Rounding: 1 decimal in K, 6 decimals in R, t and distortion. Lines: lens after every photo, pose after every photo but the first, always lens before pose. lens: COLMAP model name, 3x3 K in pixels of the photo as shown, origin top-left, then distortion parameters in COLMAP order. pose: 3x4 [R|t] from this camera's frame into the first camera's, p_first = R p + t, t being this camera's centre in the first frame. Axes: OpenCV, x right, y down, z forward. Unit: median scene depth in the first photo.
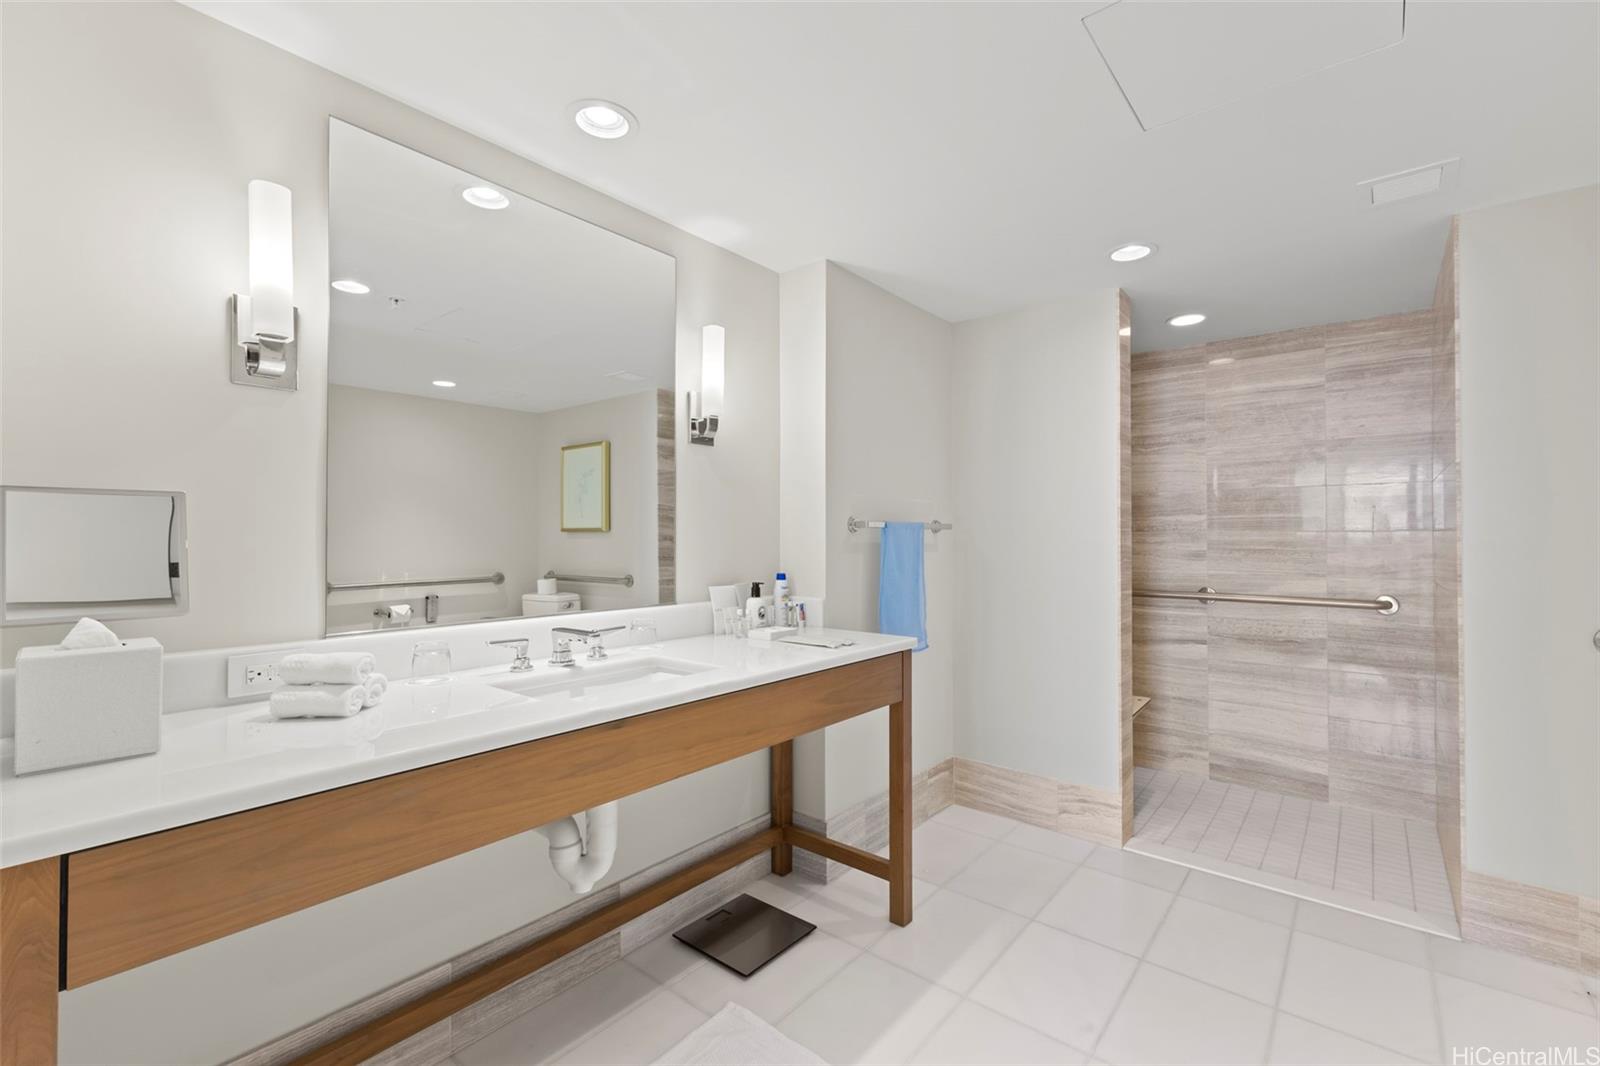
lens RADIAL K [[694.1, 0, 796.5], [0, 694.1, 528.0], [0, 0, 1]] dist [0.013705, -0.003156]
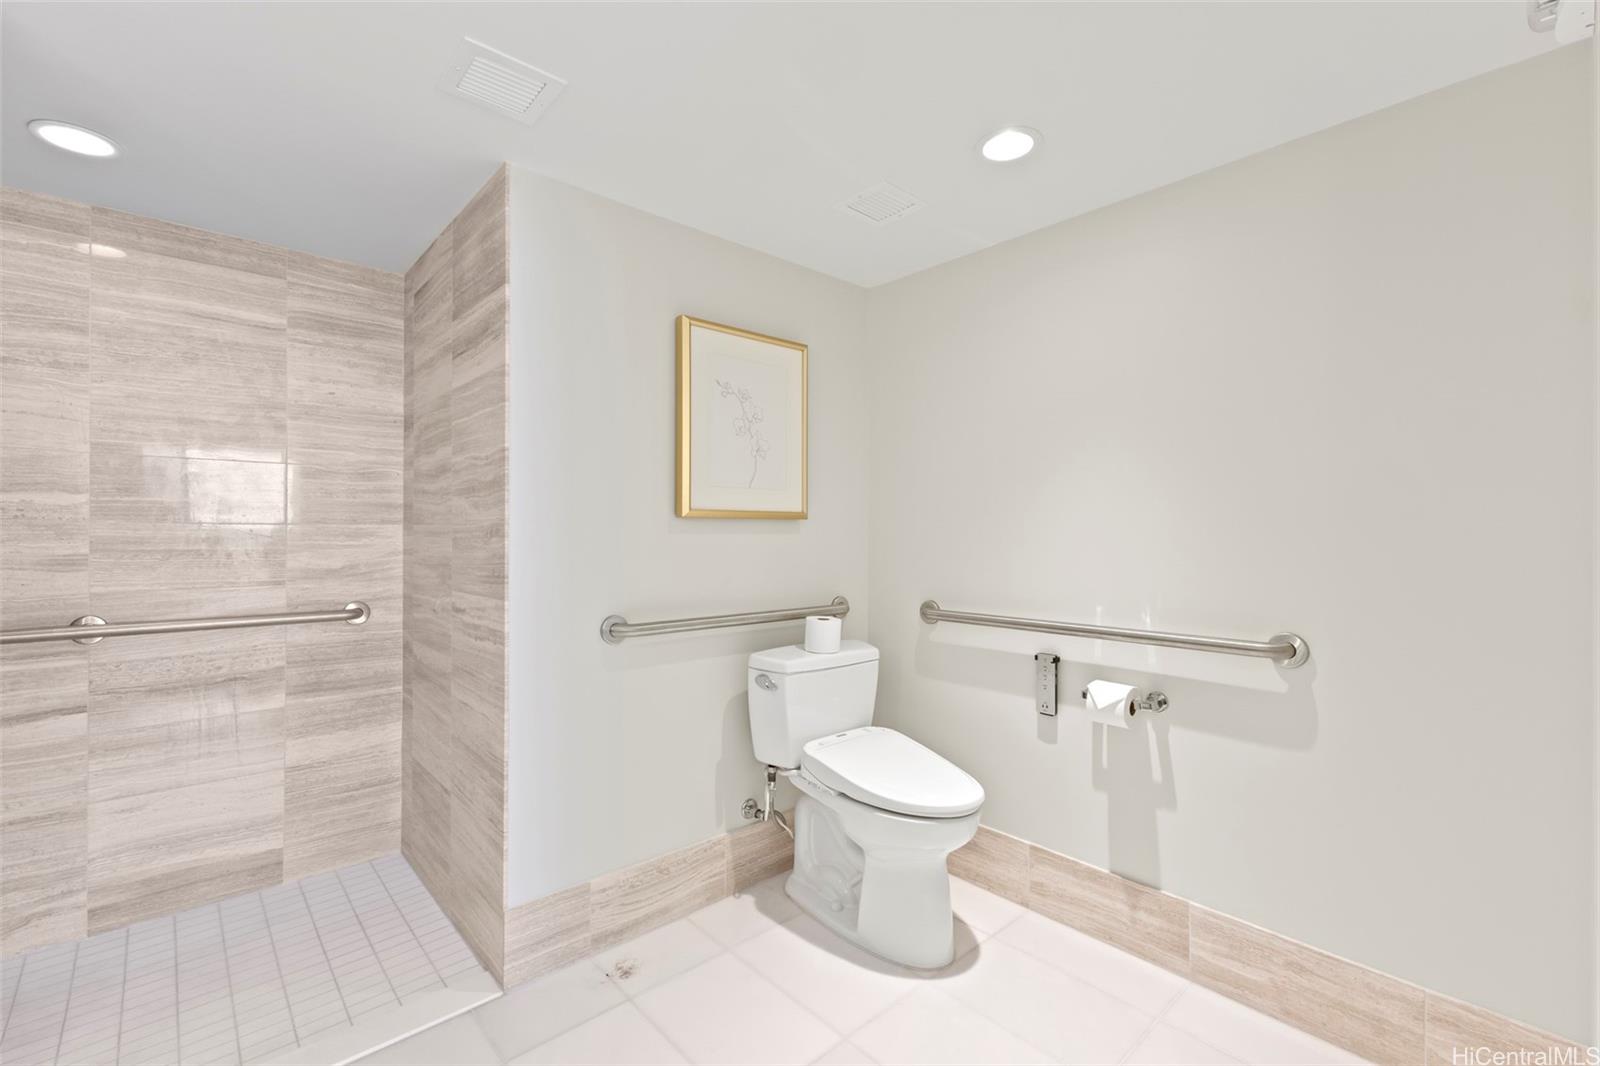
lens RADIAL K [[694.1, 0, 796.0], [0, 694.1, 529.6], [0, 0, 1]] dist [0.013705, -0.003156]
pose [[0.142412, 0.002529, 0.989804, 0.086313], [-0.015259, 0.999884, -0.000359, 0.002417], [-0.989690, -0.015053, 0.142434, 0.336714]]
